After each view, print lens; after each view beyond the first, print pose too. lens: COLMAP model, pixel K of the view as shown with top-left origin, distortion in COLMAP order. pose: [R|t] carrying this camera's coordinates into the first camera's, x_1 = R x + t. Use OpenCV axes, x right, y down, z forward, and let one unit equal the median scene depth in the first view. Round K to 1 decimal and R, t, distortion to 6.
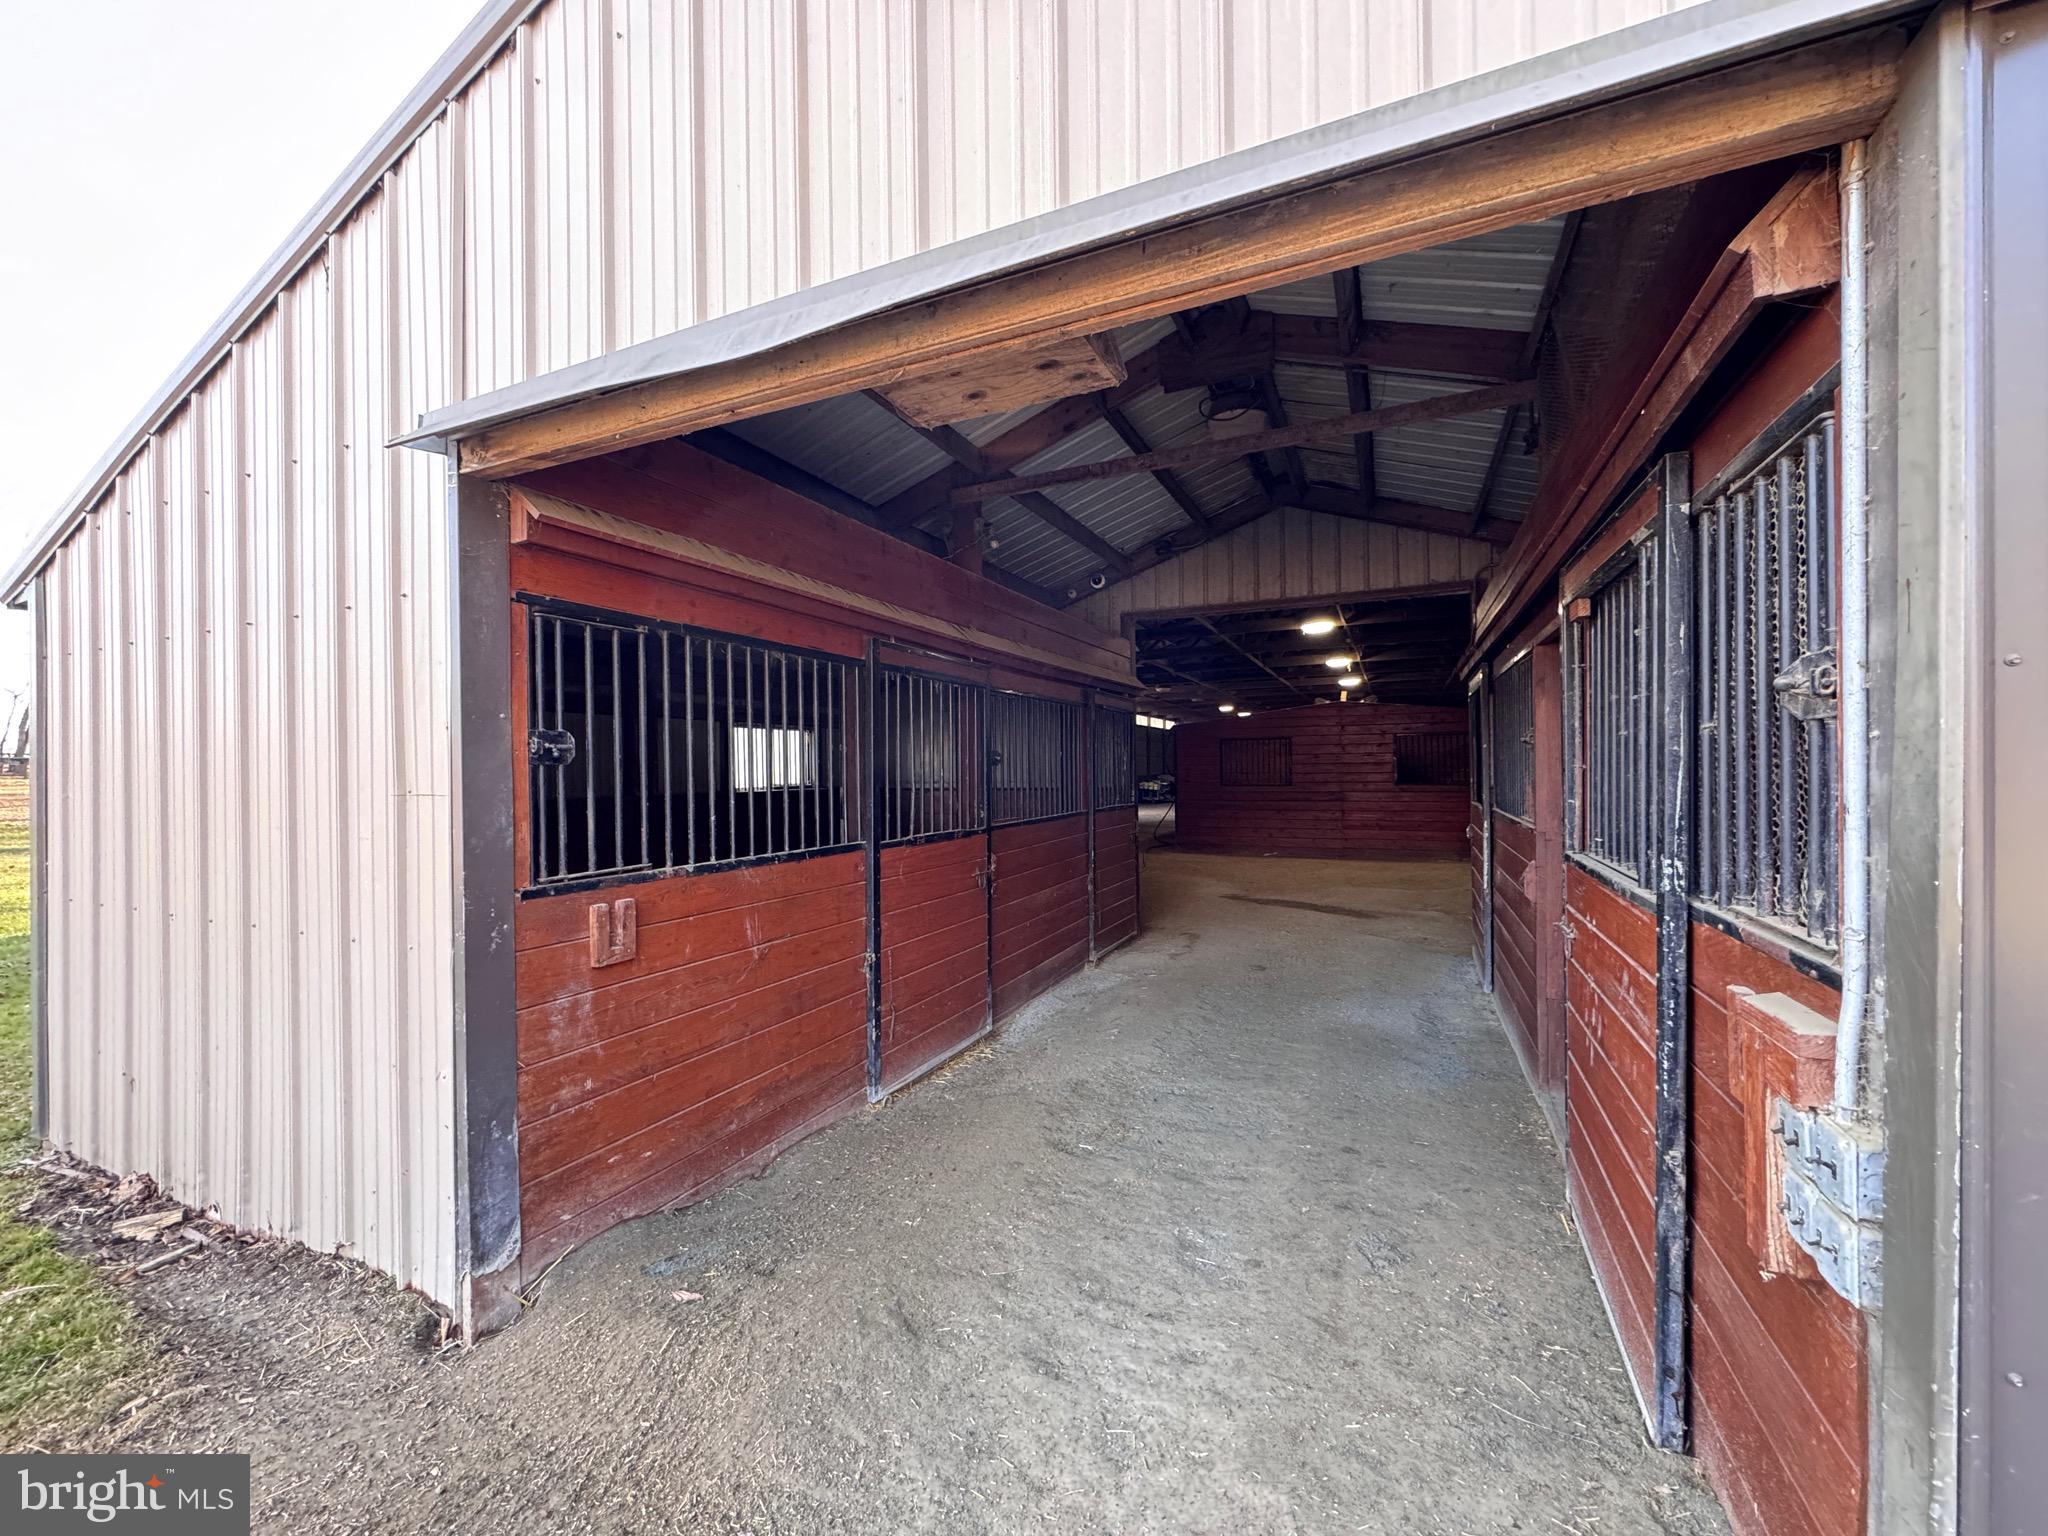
lens RADIAL K [[814.0, 0, 1024.0], [0, 814.0, 768.0], [0, 0, 1]] dist [-0.003239, 0.000328]
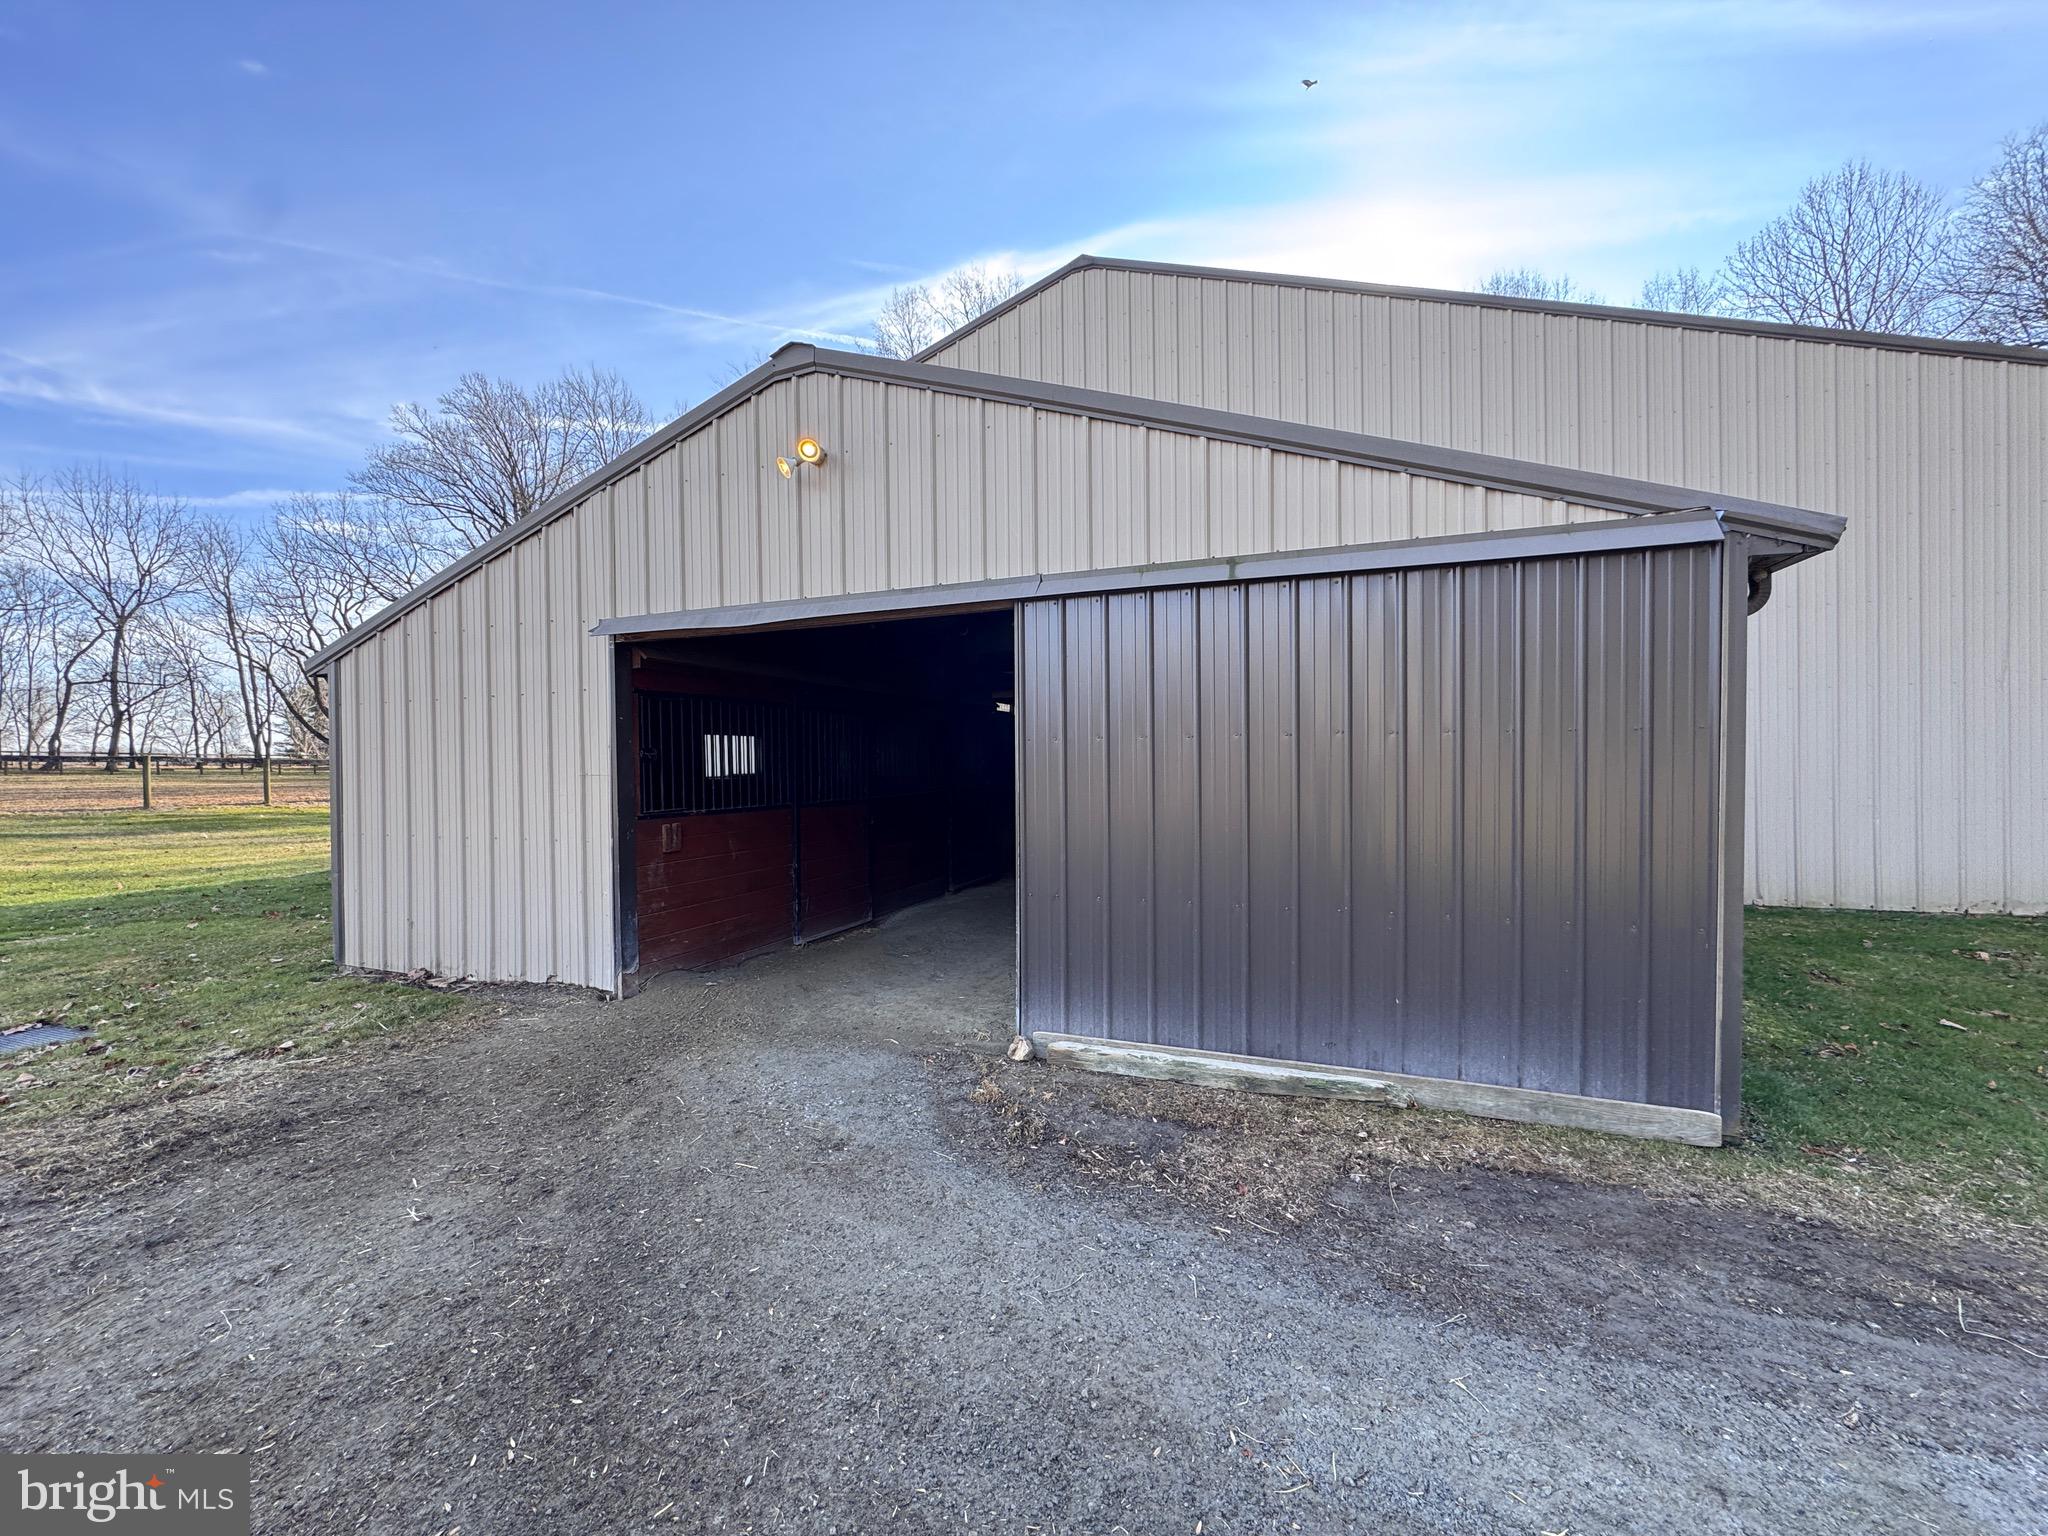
lens RADIAL K [[814.0, 0, 1024.0], [0, 814.0, 768.0], [0, 0, 1]] dist [-0.003239, 0.000328]
pose [[0.997844, -0.005152, 0.065427, 0.301747], [0.004561, 0.999947, 0.009183, -0.002754], [-0.065471, -0.008865, 0.997815, -1.249859]]
